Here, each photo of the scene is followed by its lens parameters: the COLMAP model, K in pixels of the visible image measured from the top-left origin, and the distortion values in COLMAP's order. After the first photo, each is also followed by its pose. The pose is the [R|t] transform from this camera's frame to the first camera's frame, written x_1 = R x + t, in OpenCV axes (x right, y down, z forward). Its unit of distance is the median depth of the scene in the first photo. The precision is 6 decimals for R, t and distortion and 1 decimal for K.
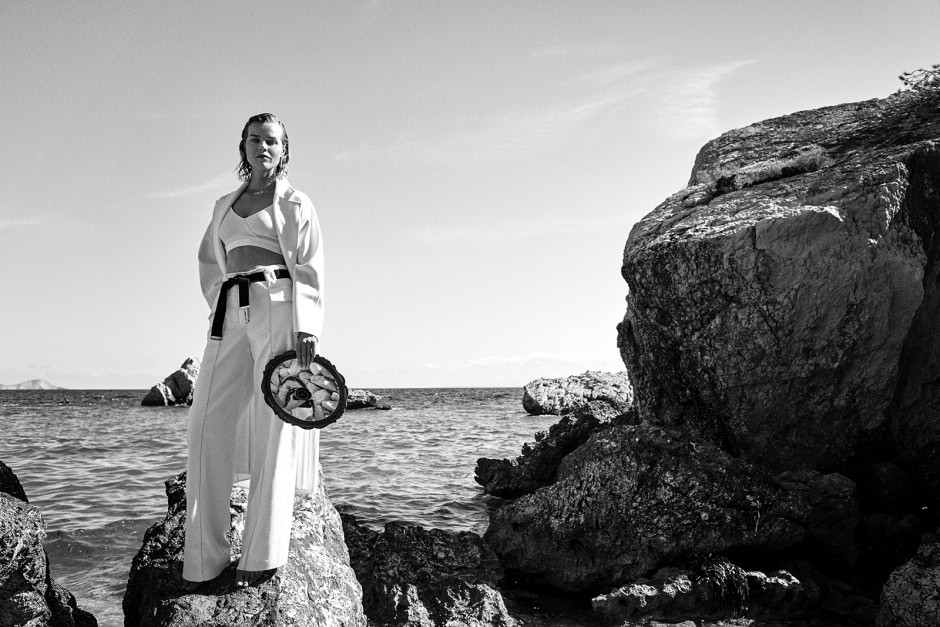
lens RADIAL K [[727.7, 0, 470.0], [0, 727.7, 313.5], [0, 0, 1]] dist [-0.037467, -0.003651]
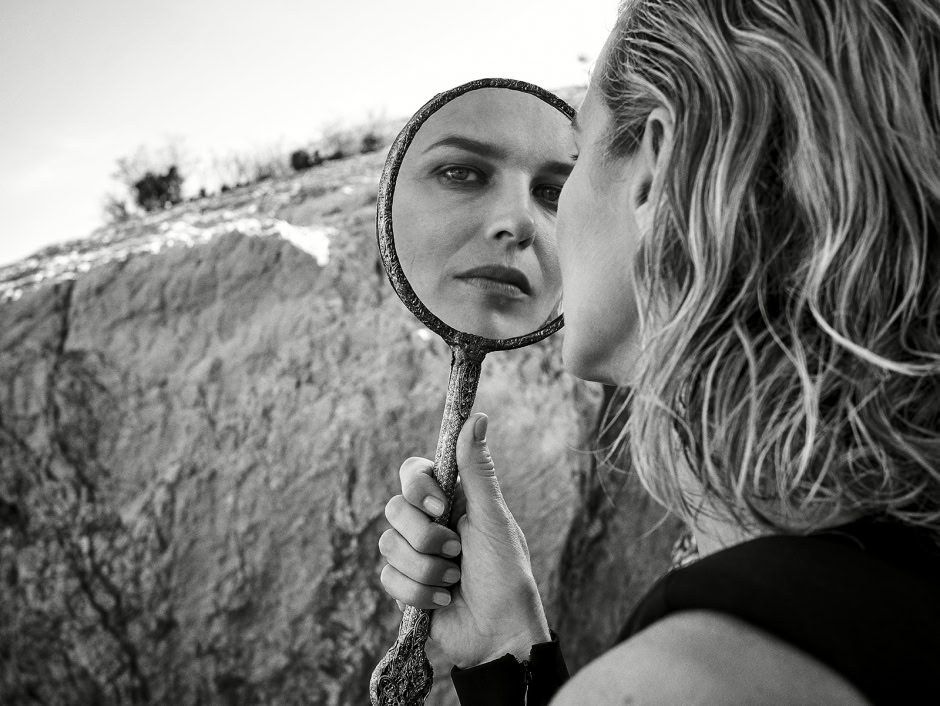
lens RADIAL K [[1075.7, 0, 470.0], [0, 1075.7, 353.0], [0, 0, 1]] dist [-0.008684, 0.017056]
pose [[0.969870, 0.028077, 0.241998, 0.452703], [0.003864, 0.991439, -0.130516, -0.028012], [-0.243591, 0.127519, 0.961458, 0.522701]]
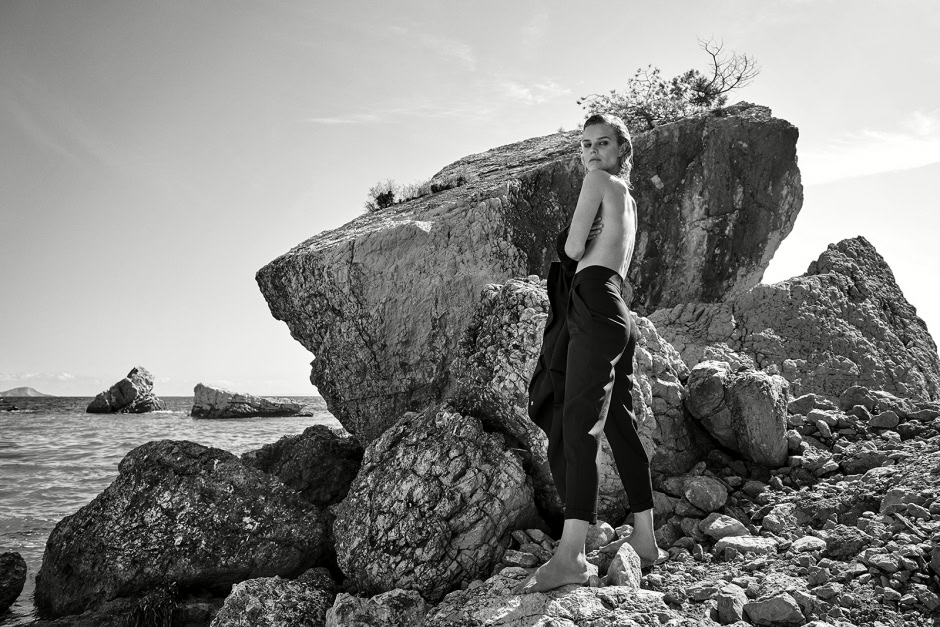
lens RADIAL K [[645.0, 0, 470.0], [0, 645.0, 313.5], [0, 0, 1]] dist [-0.000556, 0.002377]
pose [[0.998486, 0.011813, 0.053719, 0.511201], [-0.010434, 0.999611, -0.025881, 0.002408], [-0.054004, 0.025282, 0.998221, 0.105885]]
